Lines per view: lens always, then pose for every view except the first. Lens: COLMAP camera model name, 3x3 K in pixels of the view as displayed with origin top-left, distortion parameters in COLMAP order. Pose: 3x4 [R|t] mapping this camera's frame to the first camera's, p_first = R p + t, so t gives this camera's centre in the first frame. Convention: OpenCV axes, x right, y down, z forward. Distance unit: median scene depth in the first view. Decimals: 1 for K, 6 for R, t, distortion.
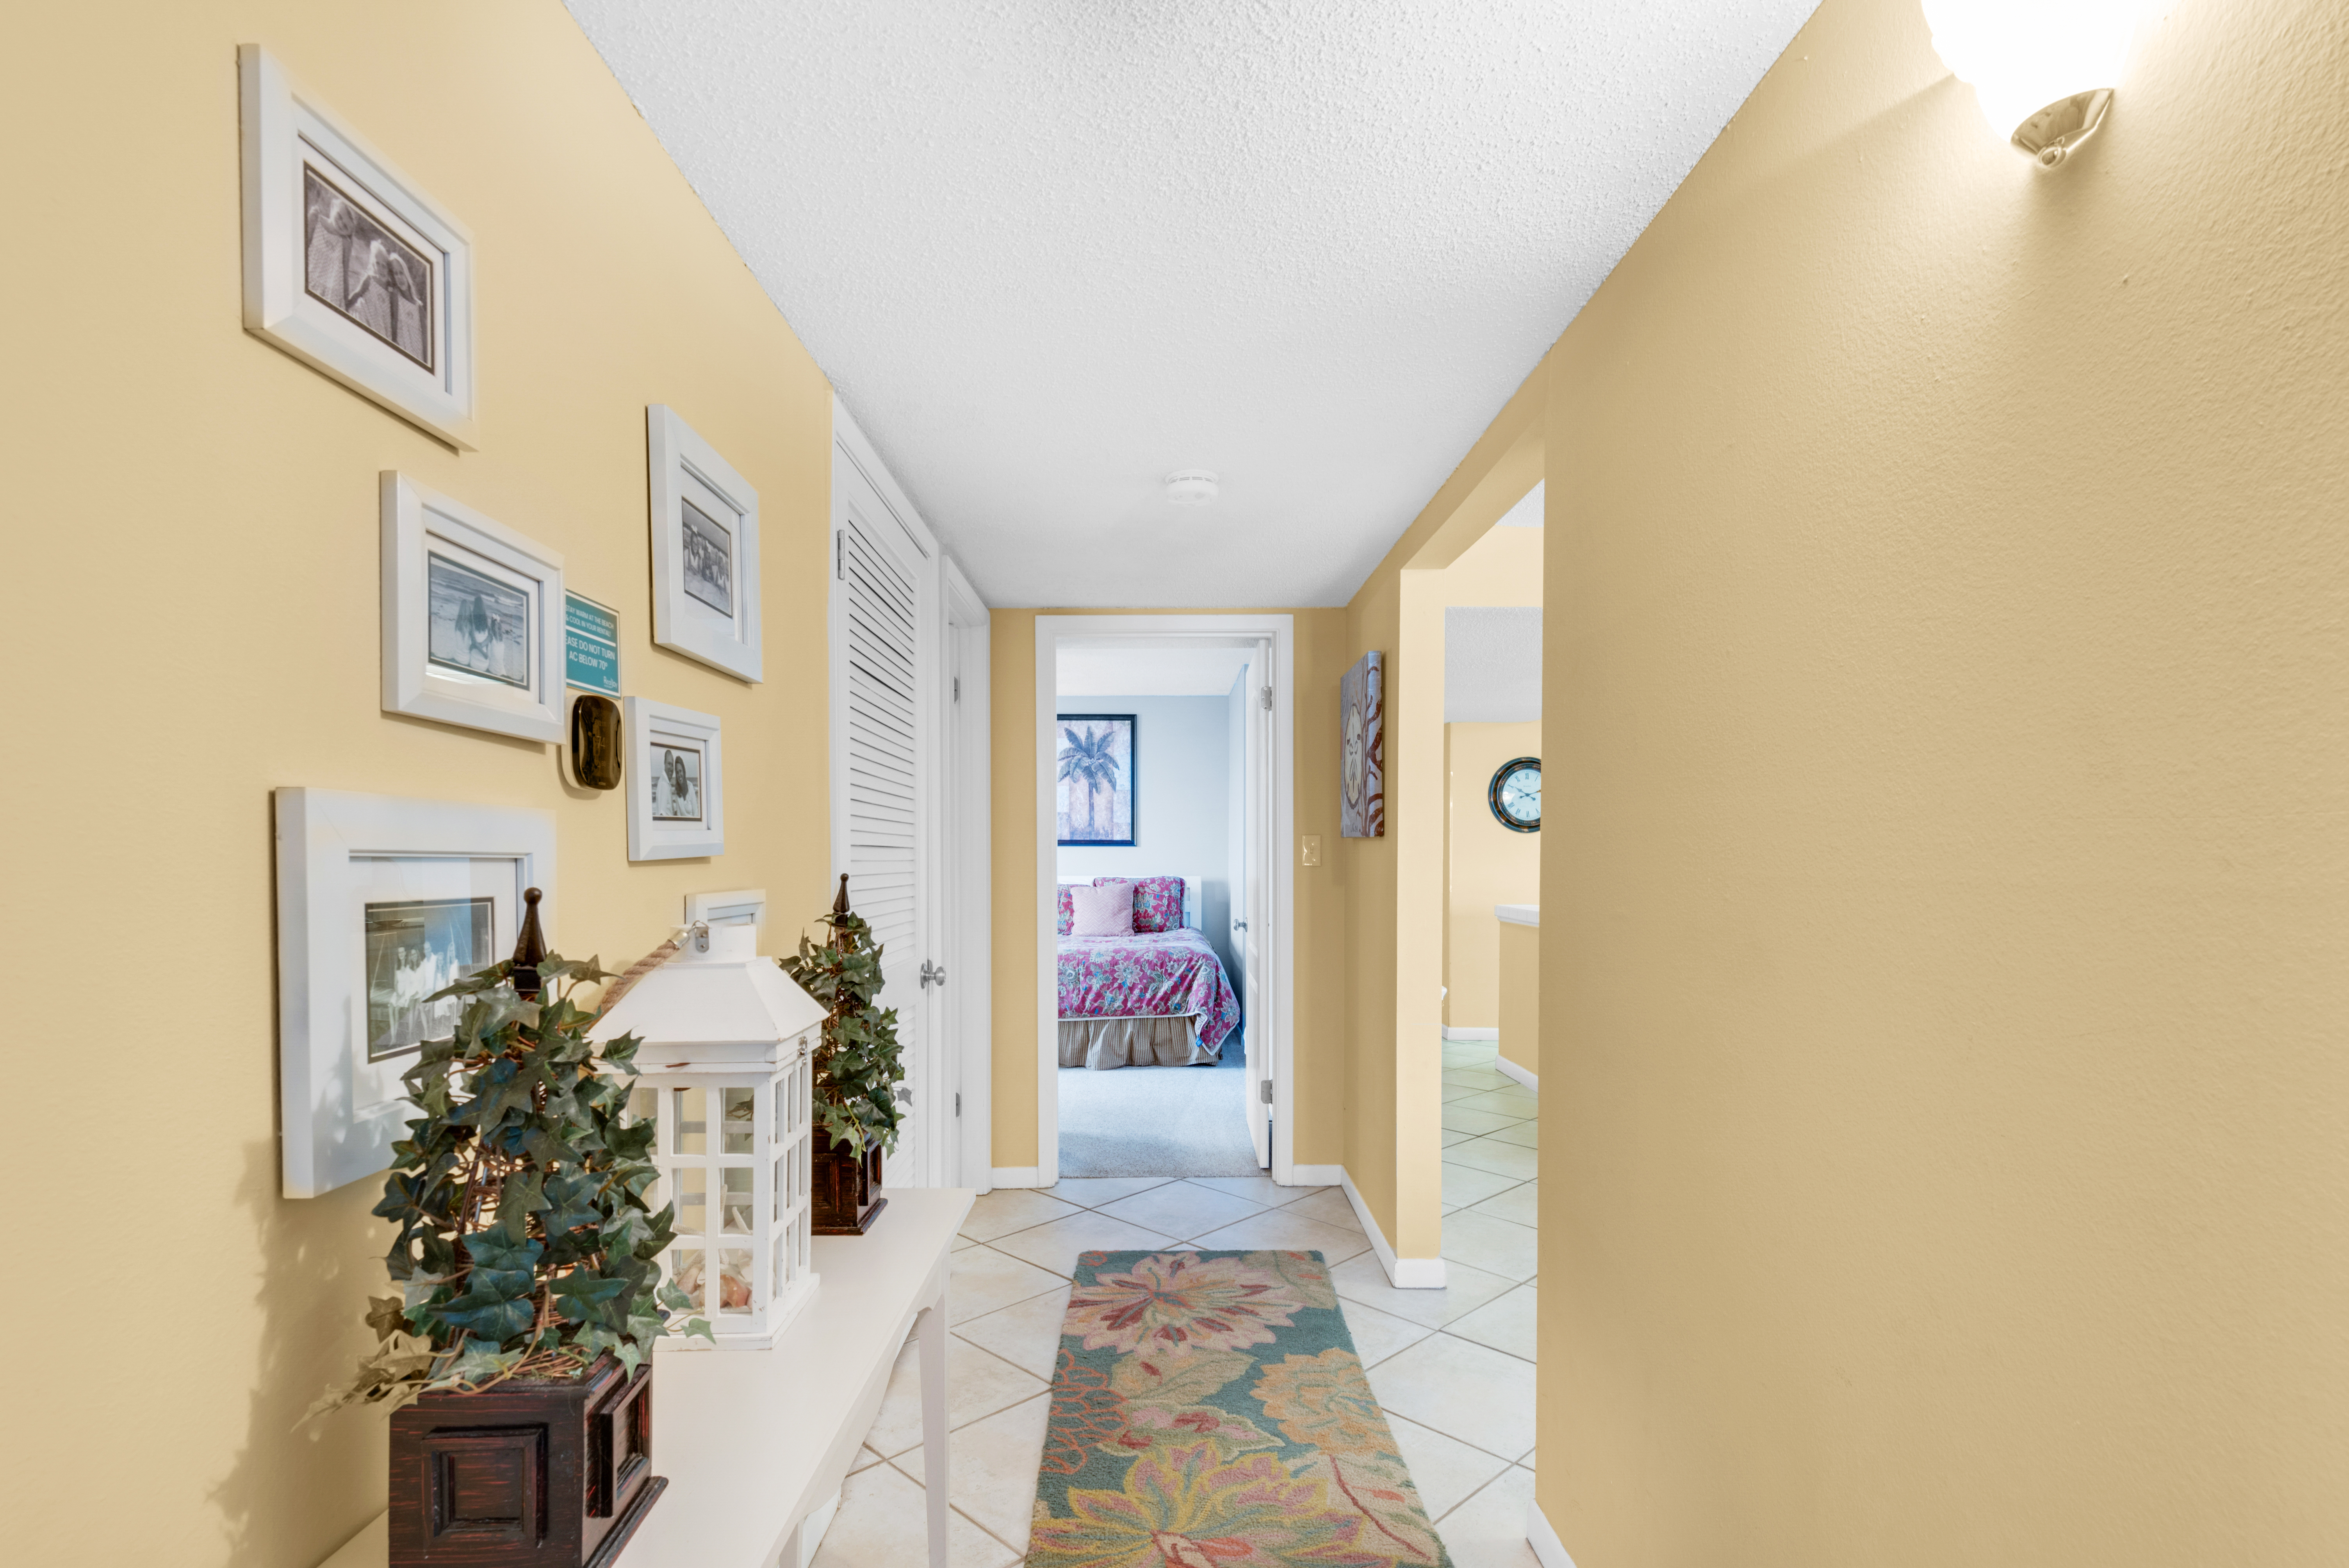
lens RADIAL K [[1115.5, 0, 1177.2], [0, 1115.5, 858.8], [0, 0, 1]] dist [0.001279, 0.000071]
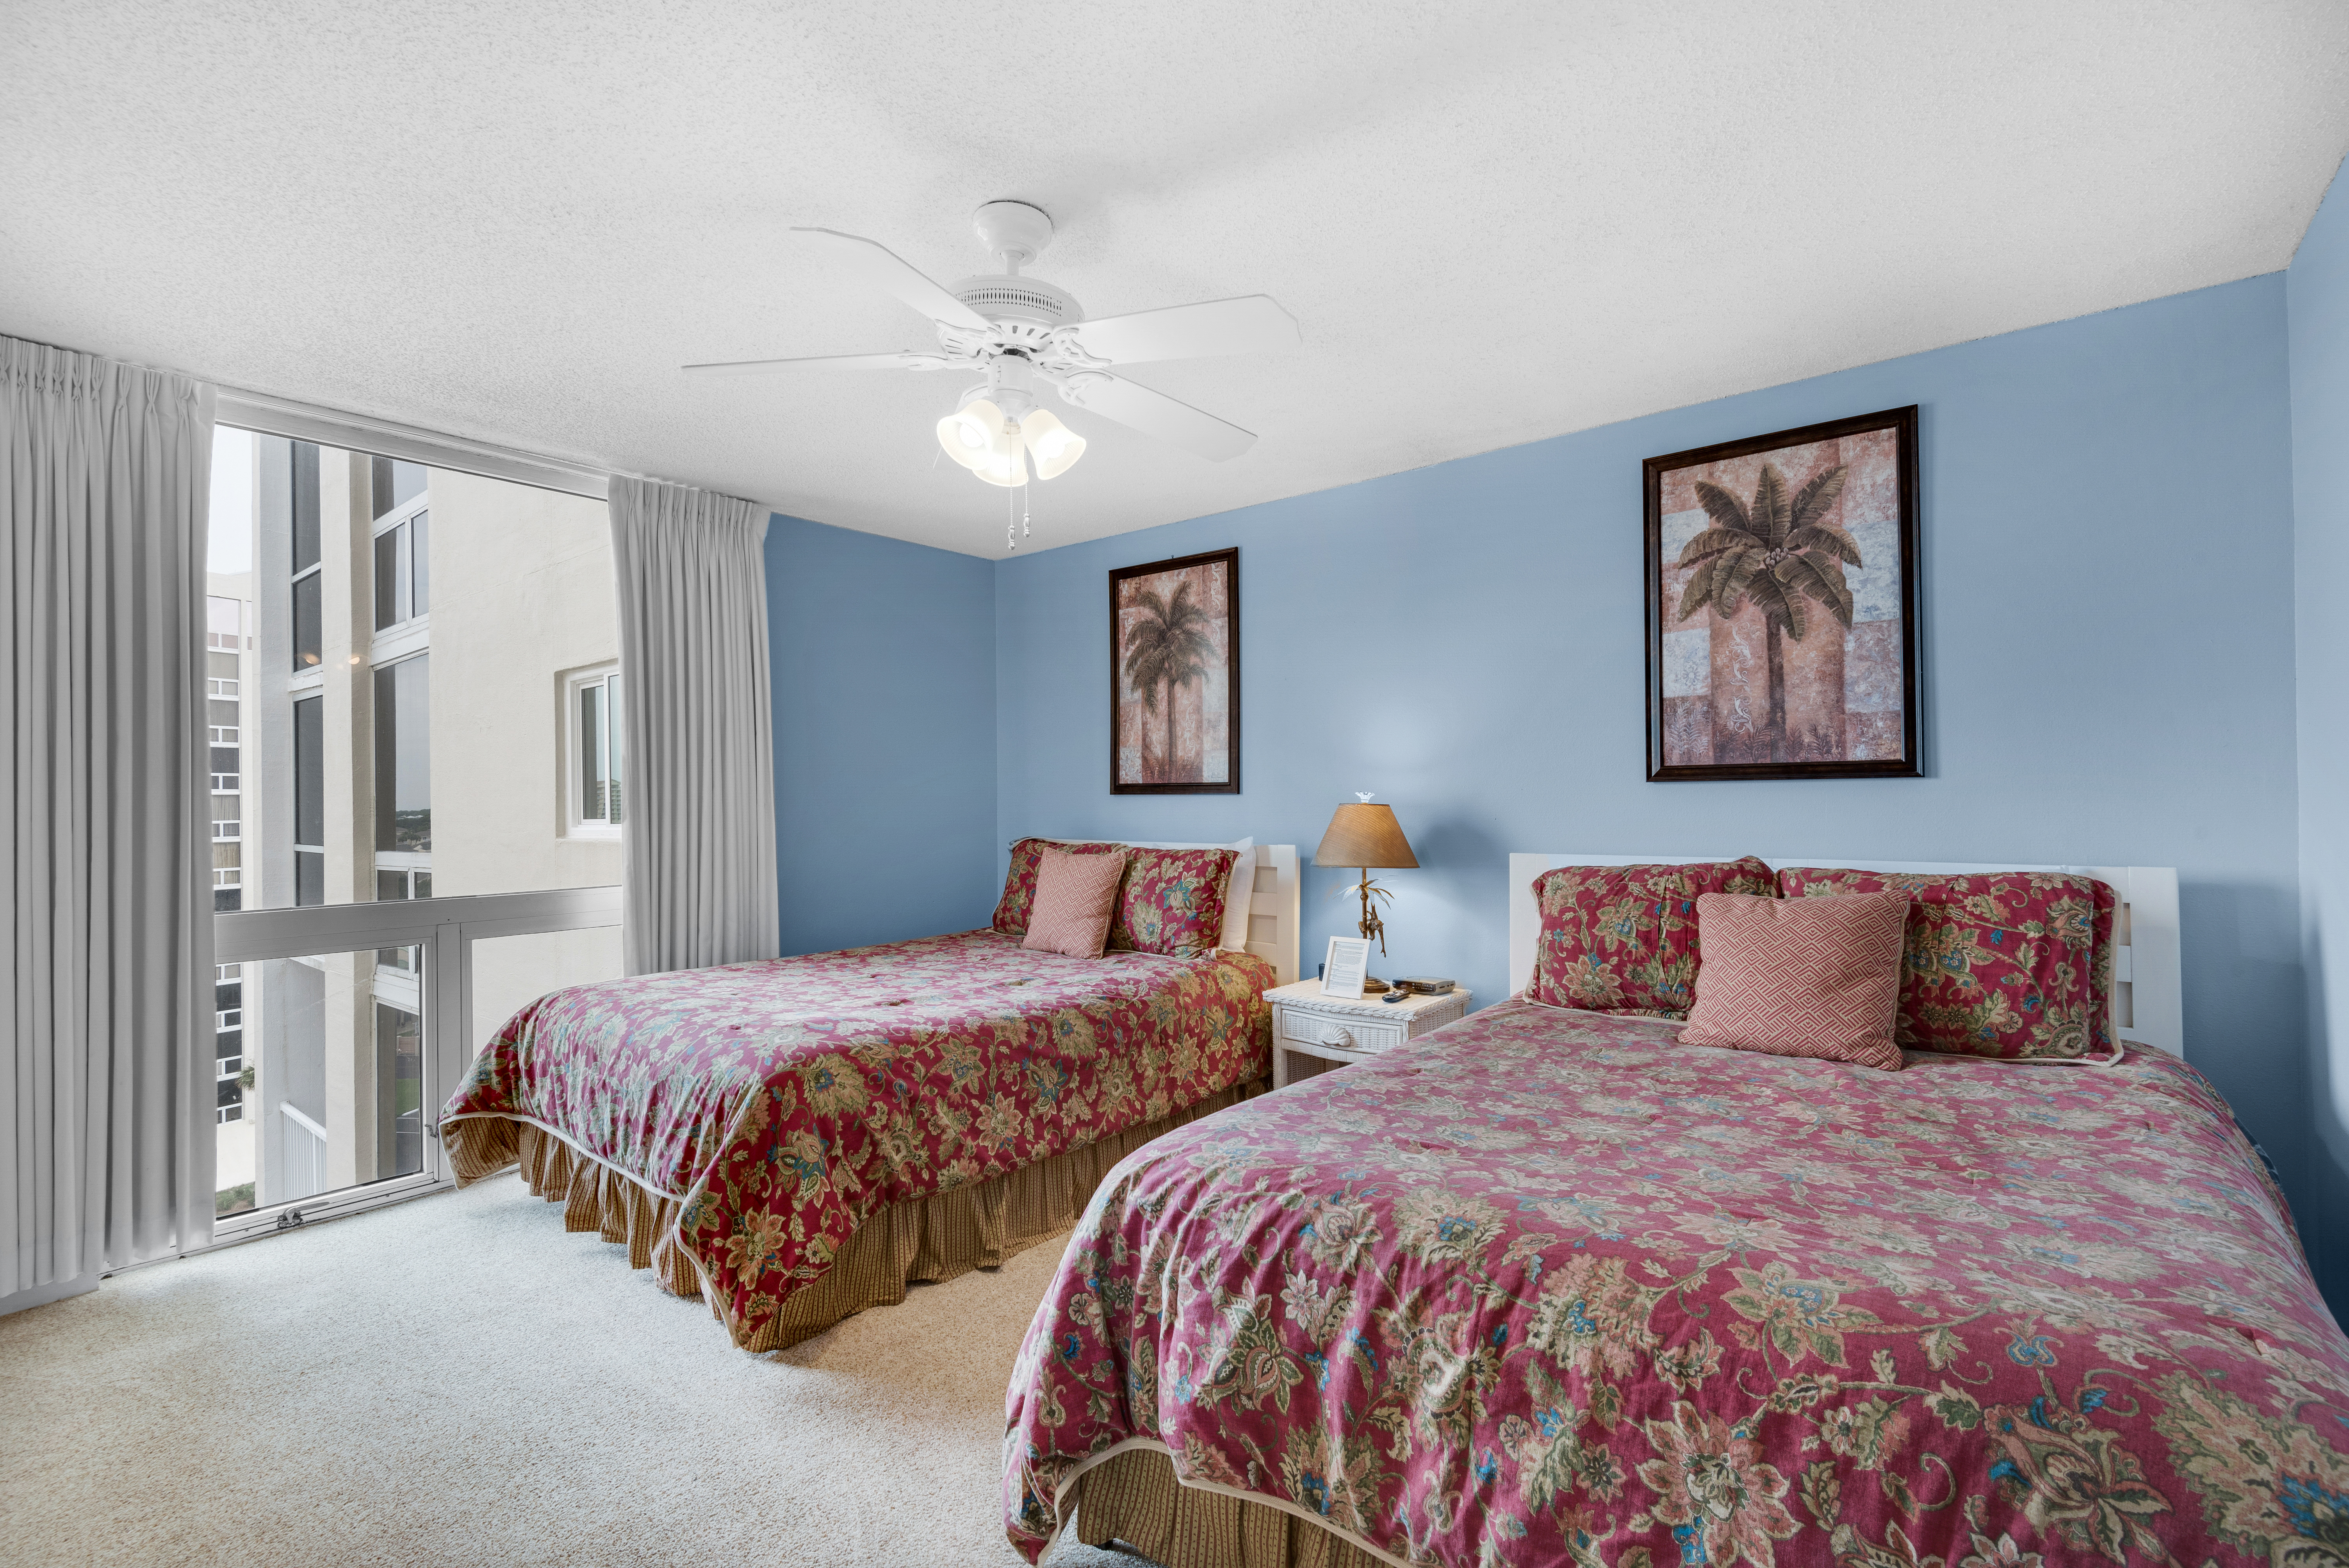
lens RADIAL K [[1041.0, 0, 1169.2], [0, 1041.0, 778.3], [0, 0, 1]] dist [-0.001762, -0.000330]
pose [[0.748638, -0.013971, -0.662832, 0.002630], [0.004187, 0.999858, -0.016346, -0.006773], [0.662966, 0.009462, 0.748590, 0.599800]]
